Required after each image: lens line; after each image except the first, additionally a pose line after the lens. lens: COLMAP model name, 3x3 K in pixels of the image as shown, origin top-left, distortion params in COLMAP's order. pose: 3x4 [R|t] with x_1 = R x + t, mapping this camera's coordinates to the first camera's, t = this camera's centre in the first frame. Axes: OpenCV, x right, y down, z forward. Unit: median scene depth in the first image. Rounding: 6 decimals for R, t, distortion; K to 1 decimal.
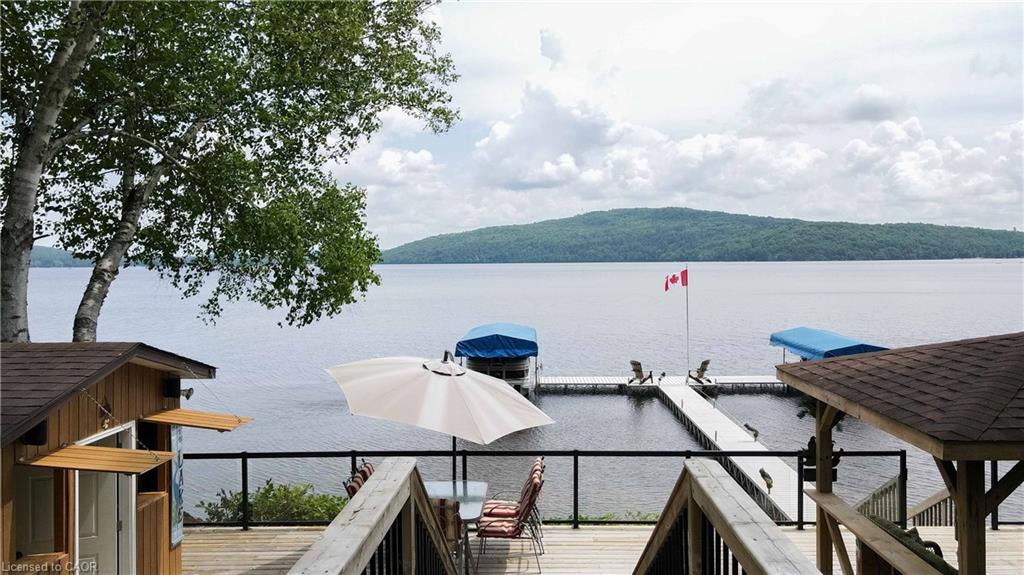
lens RADIAL K [[748.6, 0, 512.0], [0, 748.6, 287.5], [0, 0, 1]] dist [0.001260, 0.002114]
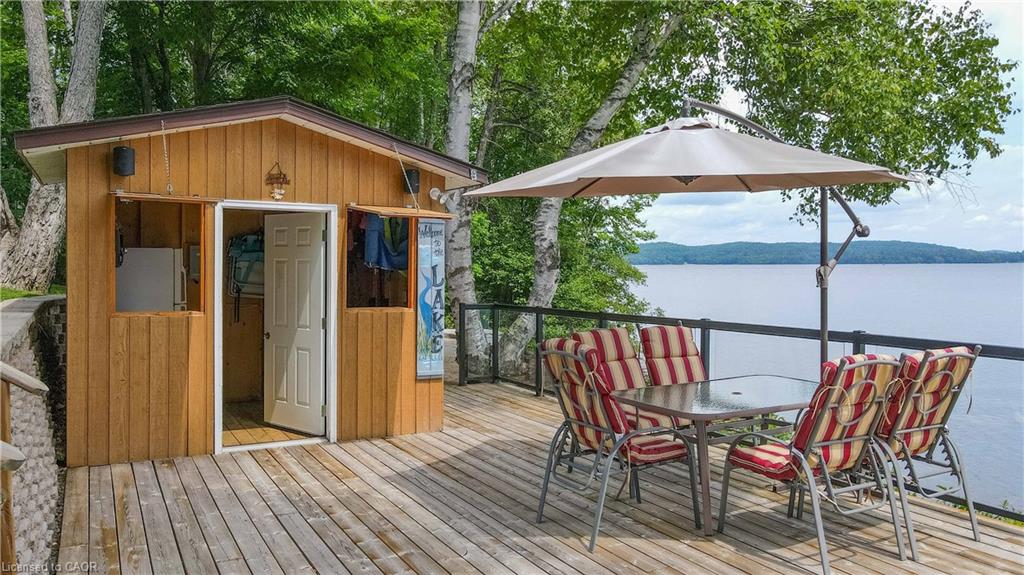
lens RADIAL K [[748.6, 0, 512.0], [0, 748.6, 287.5], [0, 0, 1]] dist [0.001260, 0.002114]
pose [[0.514595, 0.040799, -0.856462, 0.290256], [-0.026481, 0.999147, 0.031685, 0.200776], [0.857025, 0.006375, 0.515236, 0.606589]]
